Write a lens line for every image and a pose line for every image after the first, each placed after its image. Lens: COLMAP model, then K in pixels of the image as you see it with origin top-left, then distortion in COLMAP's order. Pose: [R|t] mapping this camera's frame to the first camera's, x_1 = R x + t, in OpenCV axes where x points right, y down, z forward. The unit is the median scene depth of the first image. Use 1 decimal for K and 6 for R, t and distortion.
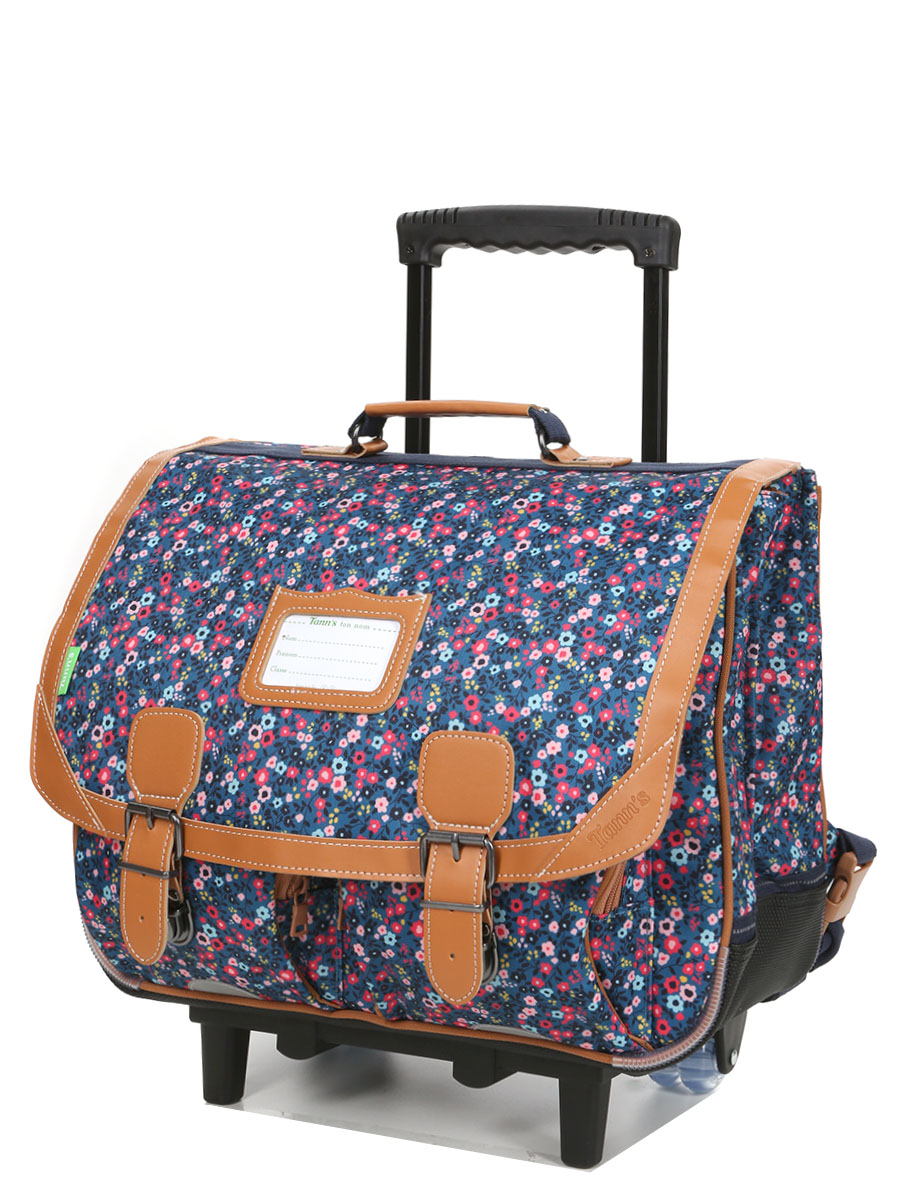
lens RADIAL K [[1427.1, 0, 449.2], [0, 1427.1, 493.8], [0, 0, 1]] dist [0.023847, 0.045753]
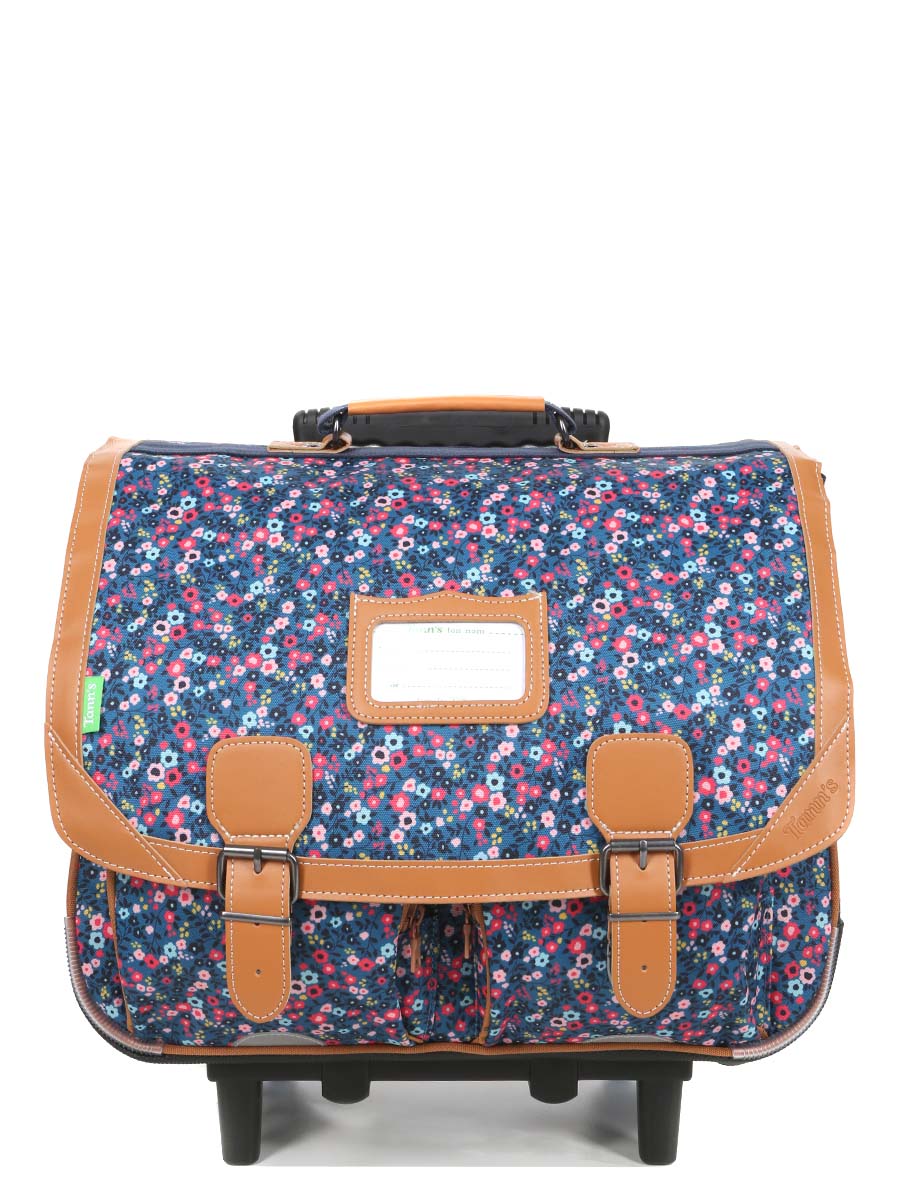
lens RADIAL K [[1463.1, 0, 449.7], [0, 1463.1, 599.8], [0, 0, 1]] dist [0.000944, -0.049727]
pose [[0.953917, -0.050002, 0.295875, -0.367042], [0.030528, 0.997074, 0.070078, 0.007019], [-0.298513, -0.057816, 0.952653, 0.118486]]
